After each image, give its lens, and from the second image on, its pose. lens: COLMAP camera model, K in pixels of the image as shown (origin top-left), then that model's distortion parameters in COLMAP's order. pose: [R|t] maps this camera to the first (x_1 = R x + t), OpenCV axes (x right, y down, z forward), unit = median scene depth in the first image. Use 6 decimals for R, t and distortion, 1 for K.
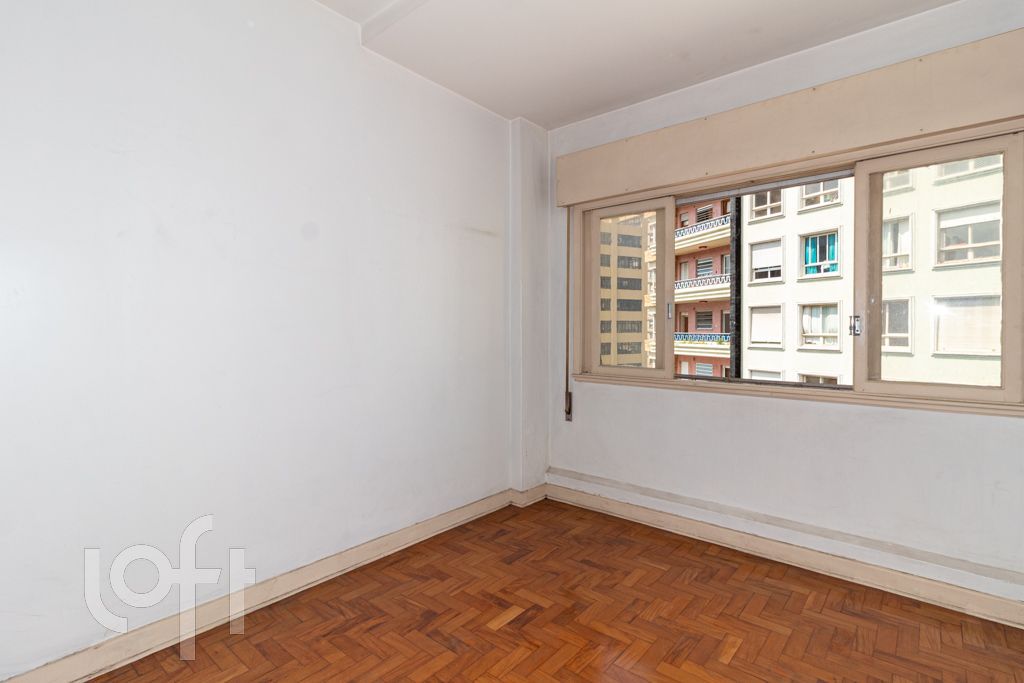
lens RADIAL K [[479.9, 0, 498.0], [0, 479.9, 337.9], [0, 0, 1]] dist [0.000071, 0.001356]
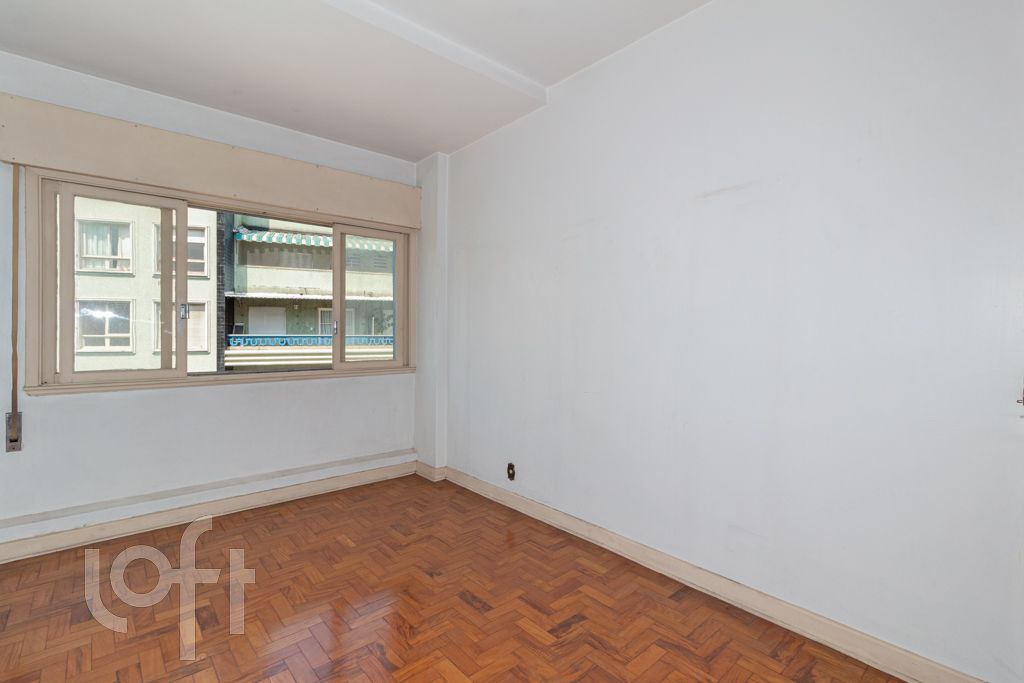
lens RADIAL K [[479.9, 0, 488.3], [0, 479.9, 341.4], [0, 0, 1]] dist [0.000071, 0.001356]
pose [[0.197610, -0.020505, 0.980066, -0.455411], [0.013850, 0.999740, 0.018124, -0.000879], [-0.980183, 0.009993, 0.197843, 0.130477]]
